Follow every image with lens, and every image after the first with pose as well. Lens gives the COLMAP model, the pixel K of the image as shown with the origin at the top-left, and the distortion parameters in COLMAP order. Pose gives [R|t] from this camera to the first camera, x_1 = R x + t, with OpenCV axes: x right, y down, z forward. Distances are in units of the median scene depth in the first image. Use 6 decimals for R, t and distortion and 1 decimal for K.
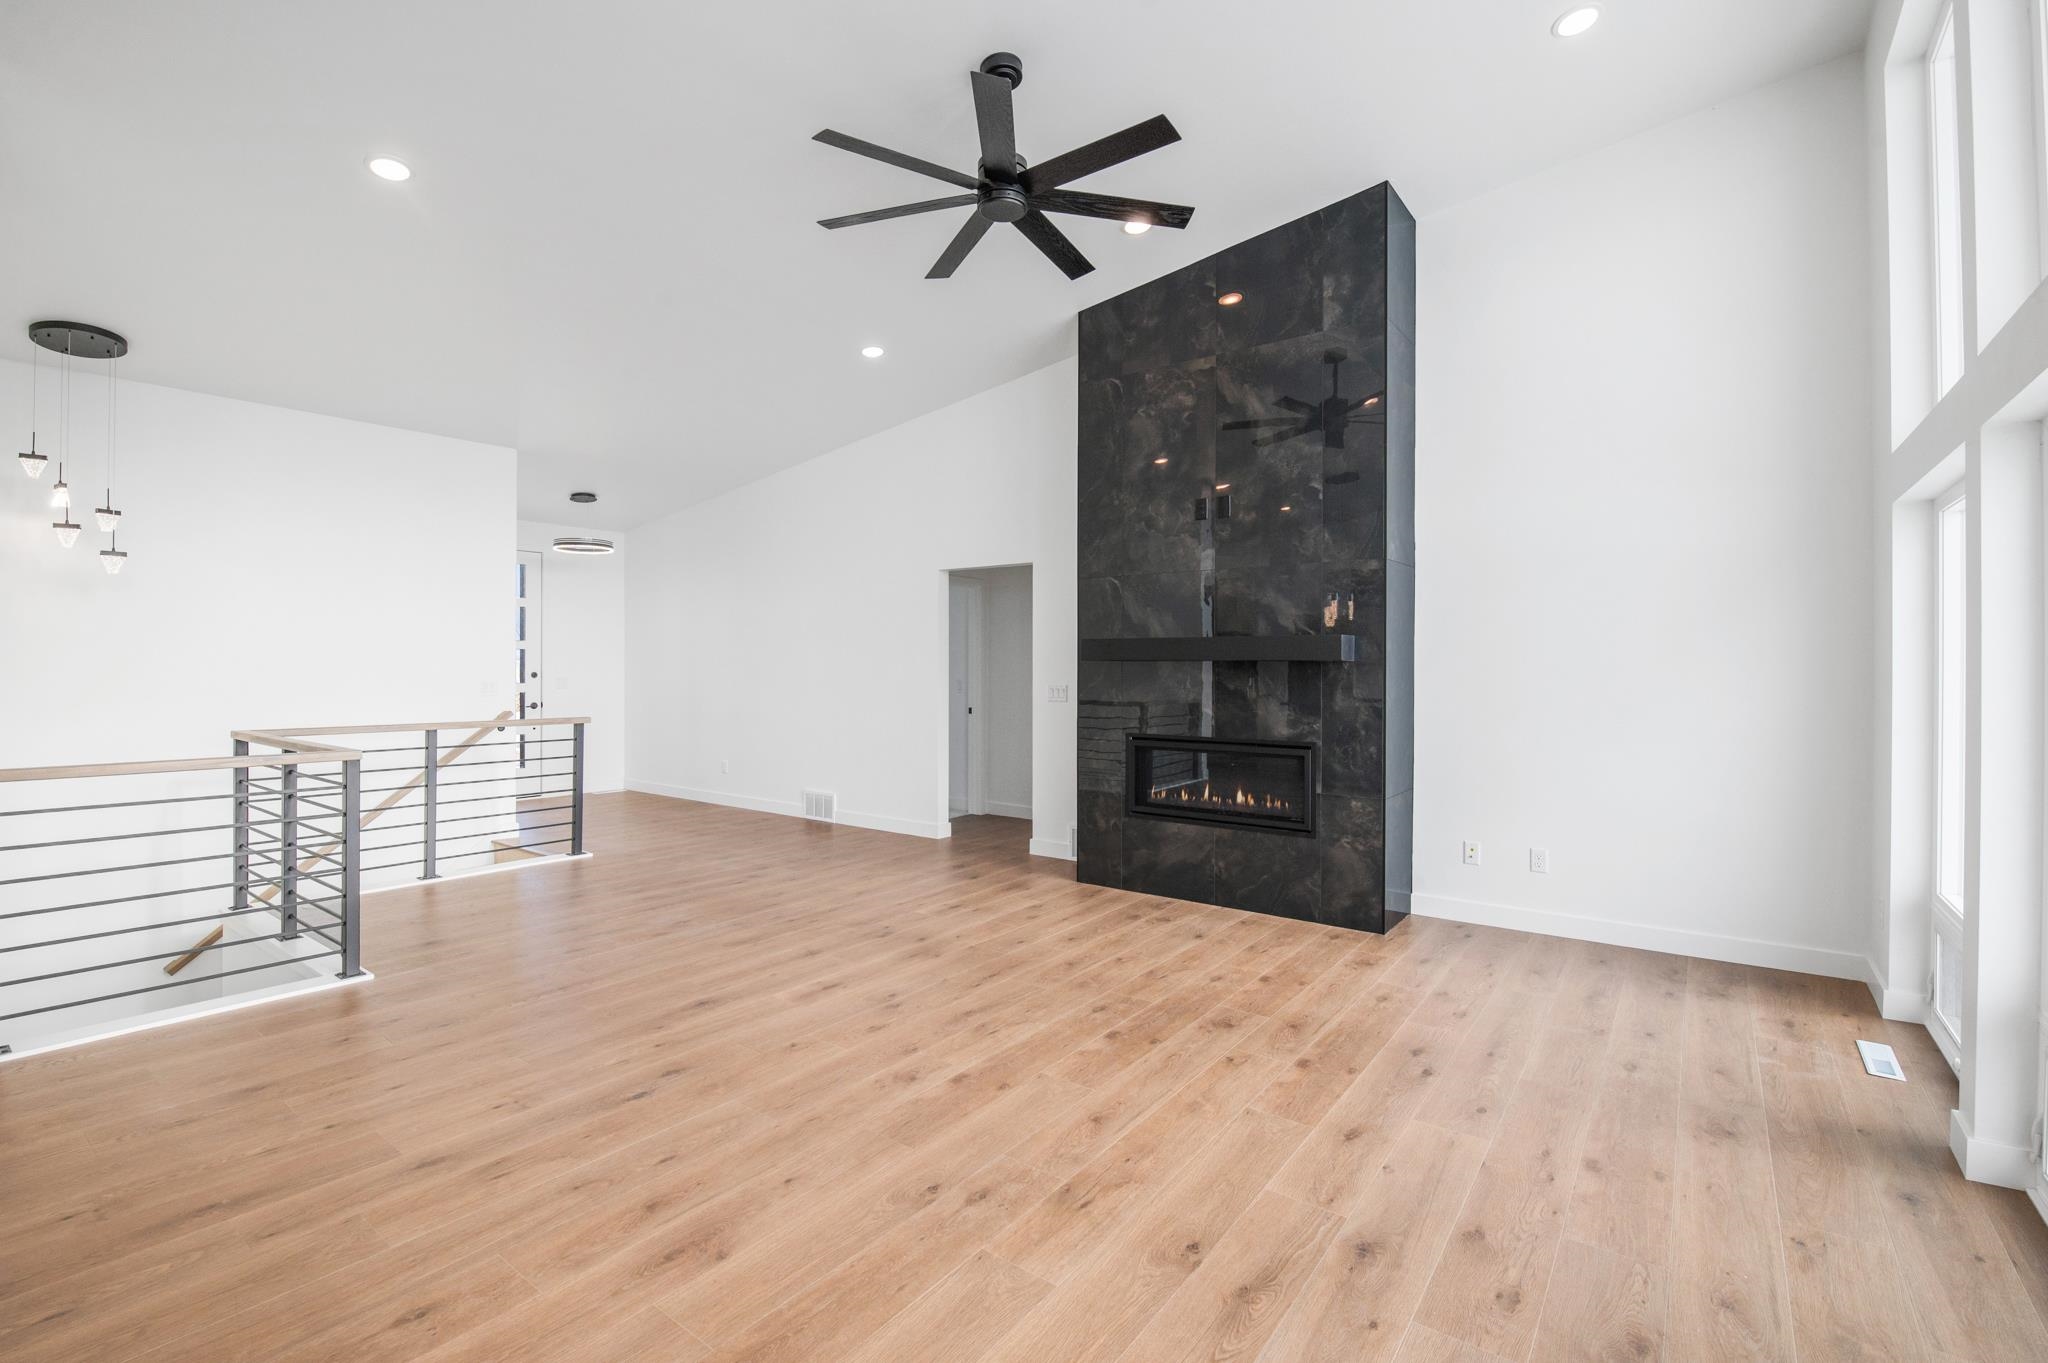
lens RADIAL K [[903.8, 0, 1022.4], [0, 903.8, 669.0], [0, 0, 1]] dist [-0.000343, -0.010158]
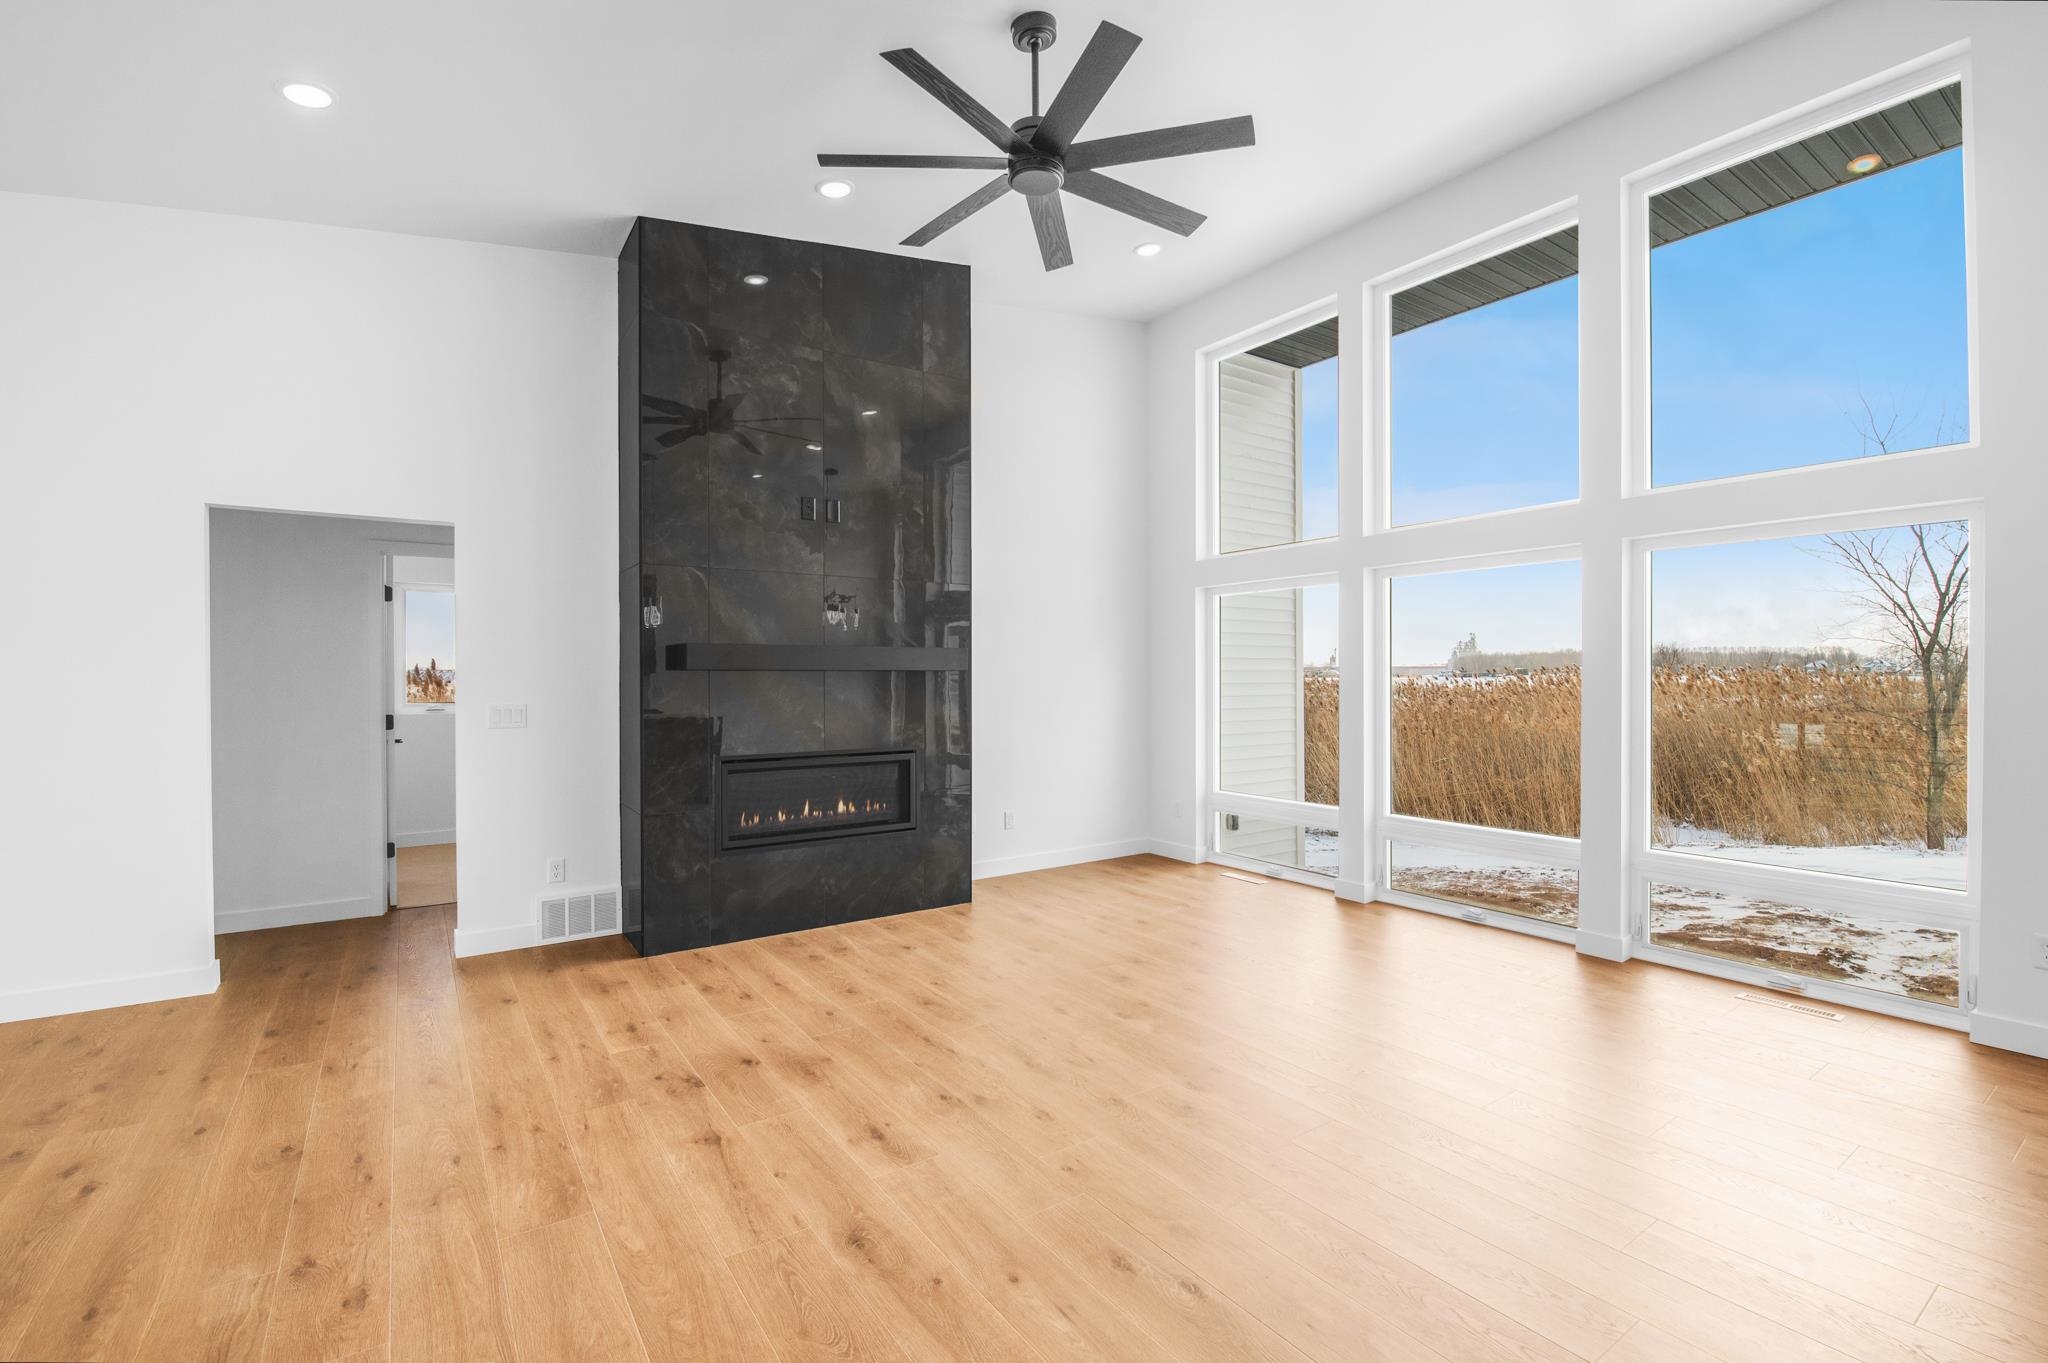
lens RADIAL K [[903.1, 0, 1024.0], [0, 903.1, 681.5], [0, 0, 1]] dist [0.000912, -0.008439]
pose [[0.314753, -0.008872, 0.949132, -0.673297], [0.004725, 0.999959, 0.007780, -0.004550], [-0.949162, 0.002036, 0.314782, 0.535852]]
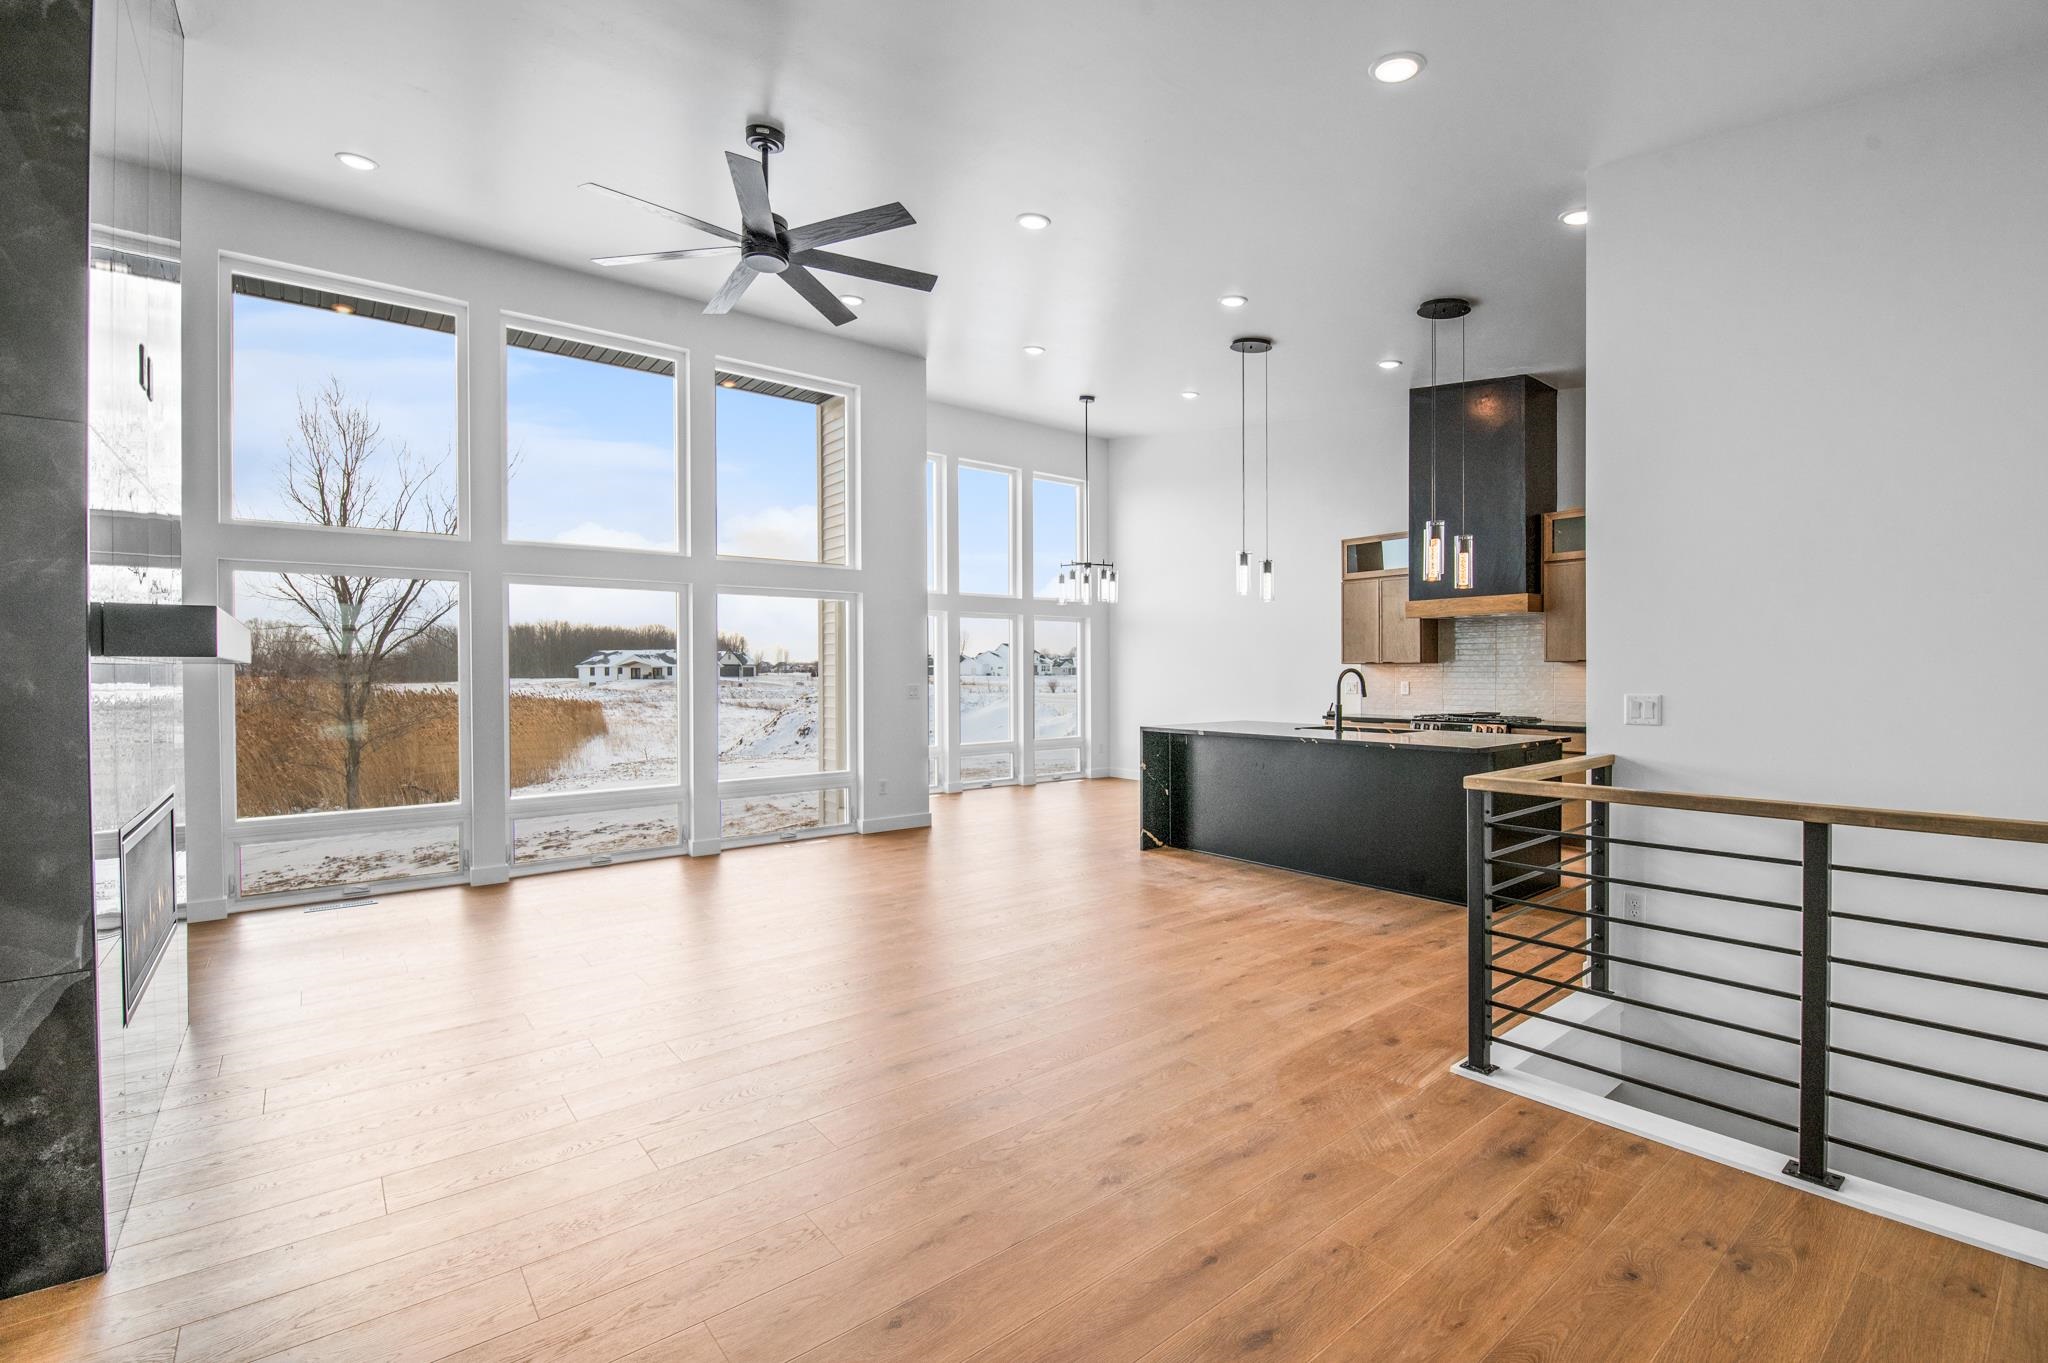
lens RADIAL K [[890.6, 0, 1044.1], [0, 890.6, 693.0], [0, 0, 1]] dist [-0.001605, -0.010655]
pose [[-0.973395, -0.005034, 0.229078, -0.450668], [0.001209, 0.999632, 0.027101, -0.001197], [-0.229130, 0.026657, -0.973031, 1.476714]]
